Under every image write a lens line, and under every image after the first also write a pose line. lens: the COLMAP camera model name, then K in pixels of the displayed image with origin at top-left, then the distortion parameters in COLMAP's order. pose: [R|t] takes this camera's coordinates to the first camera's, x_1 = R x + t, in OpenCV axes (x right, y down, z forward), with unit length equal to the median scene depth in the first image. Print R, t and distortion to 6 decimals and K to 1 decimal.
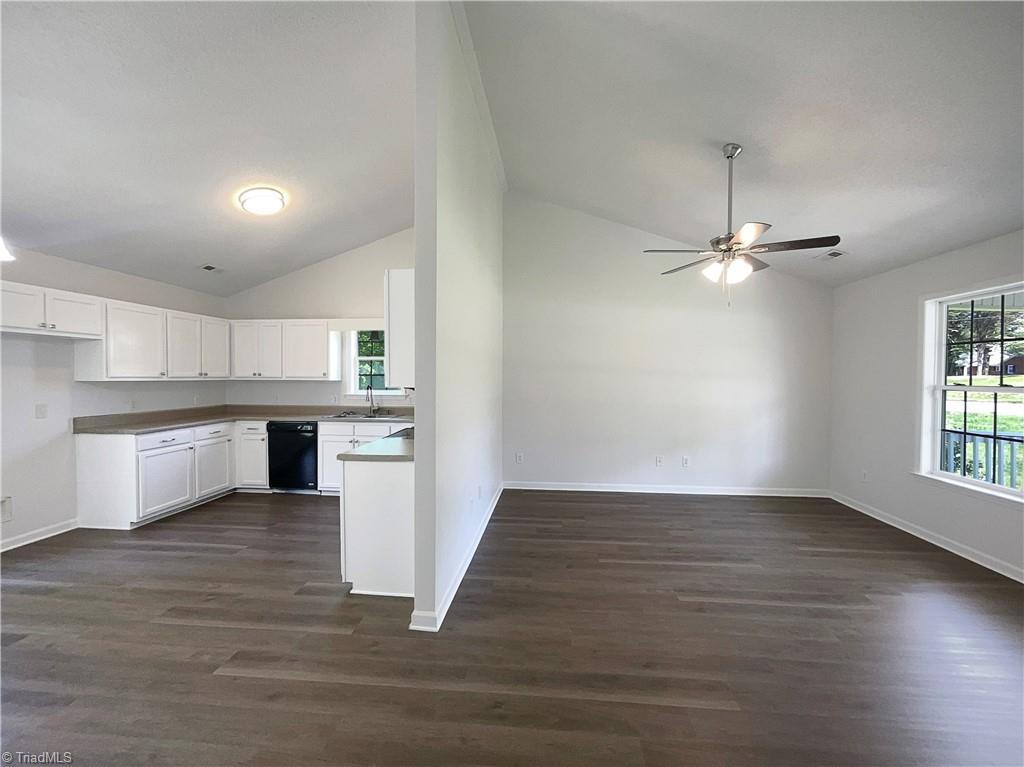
lens RADIAL K [[437.3, 0, 512.0], [0, 437.3, 383.5], [0, 0, 1]] dist [-0.000728, -0.000047]
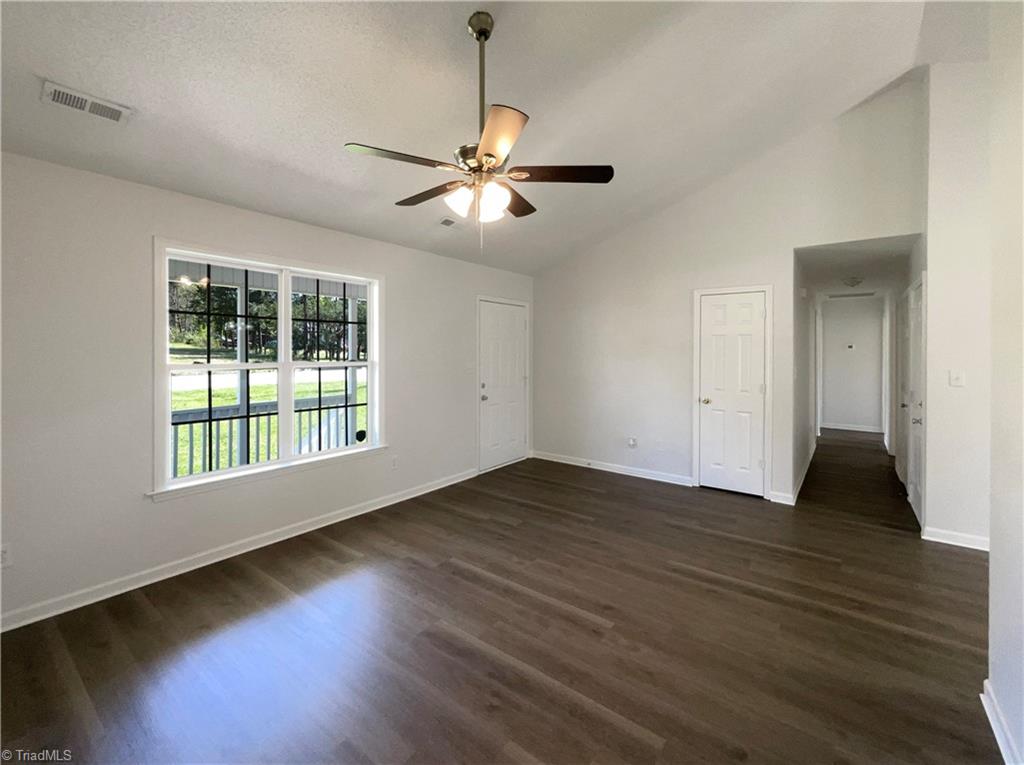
lens RADIAL K [[437.3, 0, 512.0], [0, 437.3, 382.5], [0, 0, 1]] dist [-0.000728, -0.000047]
pose [[-0.844510, -0.044202, 0.533713, 0.094096], [0.004110, 0.996024, 0.088994, -0.032332], [-0.535524, 0.077350, -0.840970, 1.376237]]
